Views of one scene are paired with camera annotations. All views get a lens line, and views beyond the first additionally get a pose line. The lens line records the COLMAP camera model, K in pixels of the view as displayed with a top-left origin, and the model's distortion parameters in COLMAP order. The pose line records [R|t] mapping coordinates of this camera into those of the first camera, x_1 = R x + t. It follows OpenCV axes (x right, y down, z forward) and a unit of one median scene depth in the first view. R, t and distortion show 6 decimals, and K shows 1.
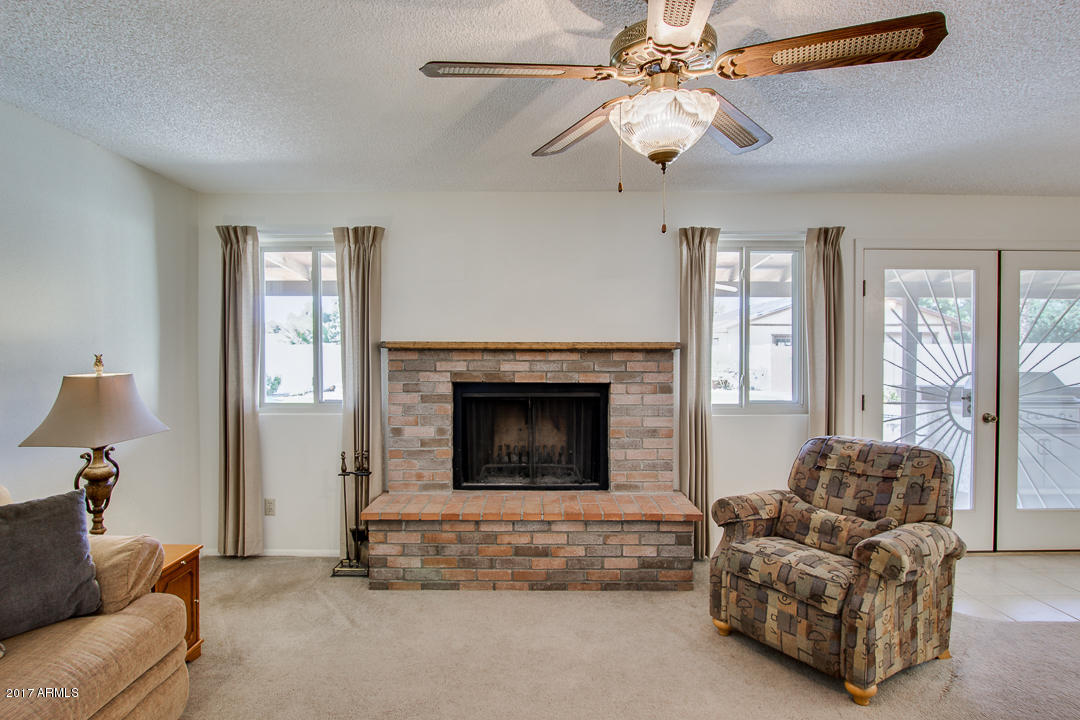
lens RADIAL K [[552.5, 0, 540.0], [0, 552.5, 360.0], [0, 0, 1]] dist [-0.028976, 0.000399]
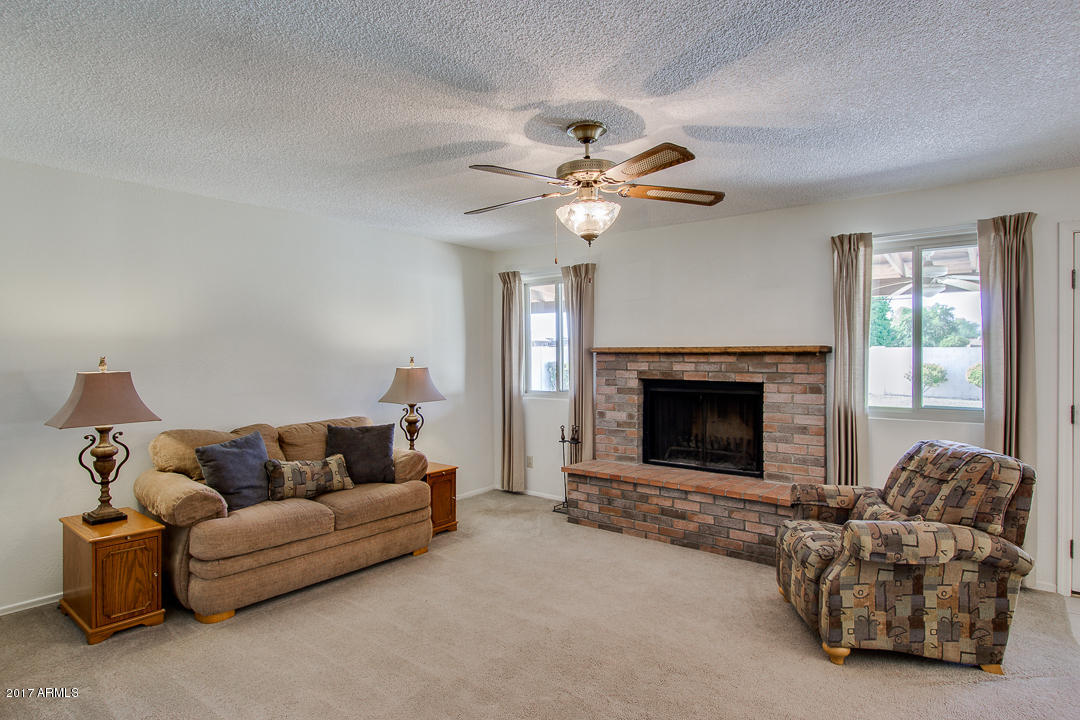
lens RADIAL K [[552.5, 0, 540.0], [0, 552.5, 360.0], [0, 0, 1]] dist [-0.028976, 0.000399]
pose [[0.795688, 0.004137, -0.605693, 0.446008], [-0.007456, 0.999968, -0.002965, 0.002520], [0.605661, 0.006875, 0.795693, -0.166107]]
